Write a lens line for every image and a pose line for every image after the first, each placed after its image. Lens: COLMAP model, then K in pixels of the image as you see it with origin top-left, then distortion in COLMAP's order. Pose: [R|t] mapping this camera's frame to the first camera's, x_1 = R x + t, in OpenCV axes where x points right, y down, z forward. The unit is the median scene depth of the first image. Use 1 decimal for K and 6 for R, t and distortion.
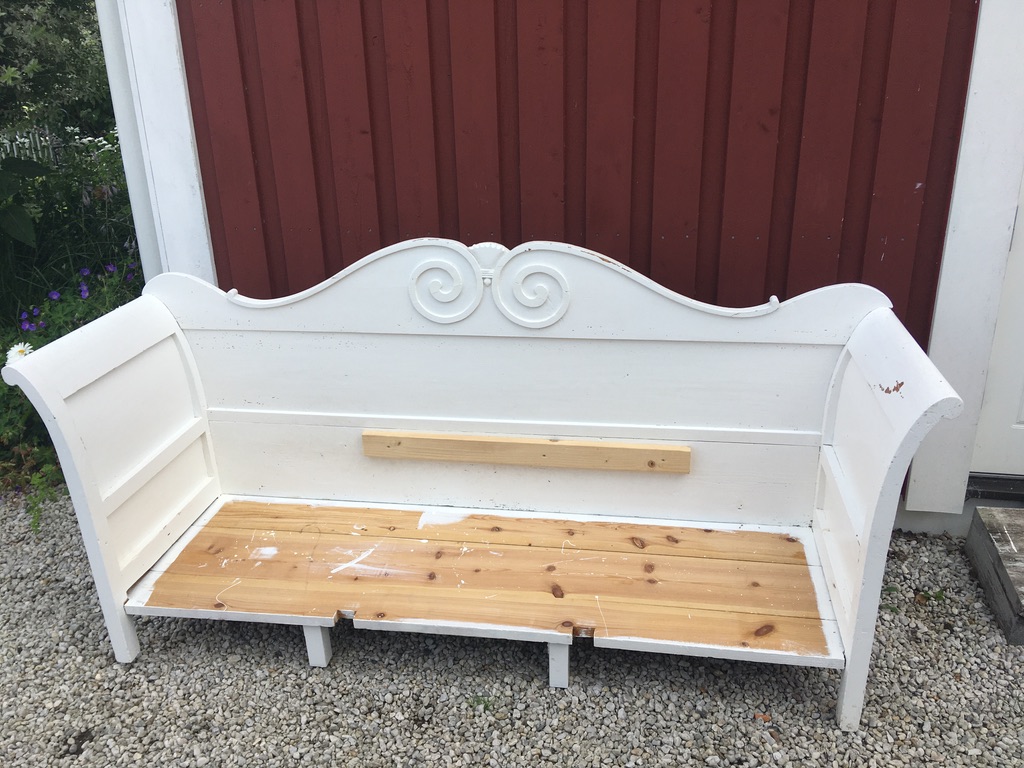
lens RADIAL K [[851.2, 0, 512.0], [0, 851.2, 384.0], [0, 0, 1]] dist [0.059578, -0.115251]
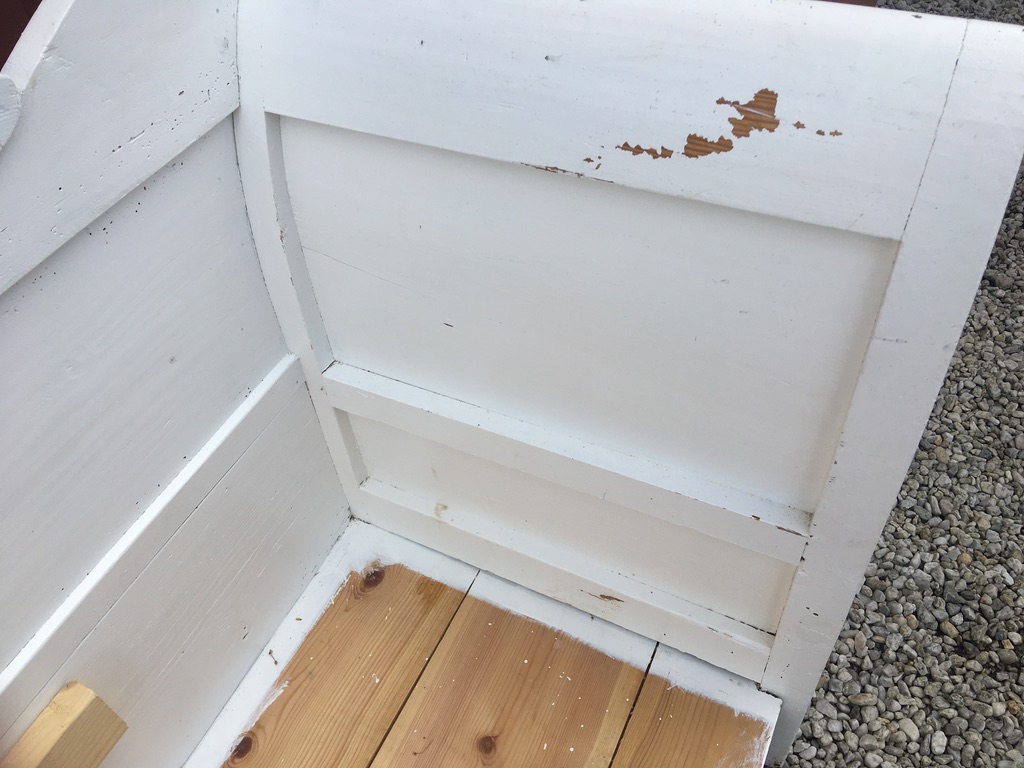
lens RADIAL K [[851.2, 0, 512.0], [0, 851.2, 384.0], [0, 0, 1]] dist [0.059578, -0.115251]
pose [[0.291690, -0.698641, 0.653313, 0.132903], [0.436492, 0.704975, 0.559003, -0.096728], [-0.851112, 0.122110, 0.510586, 0.705192]]
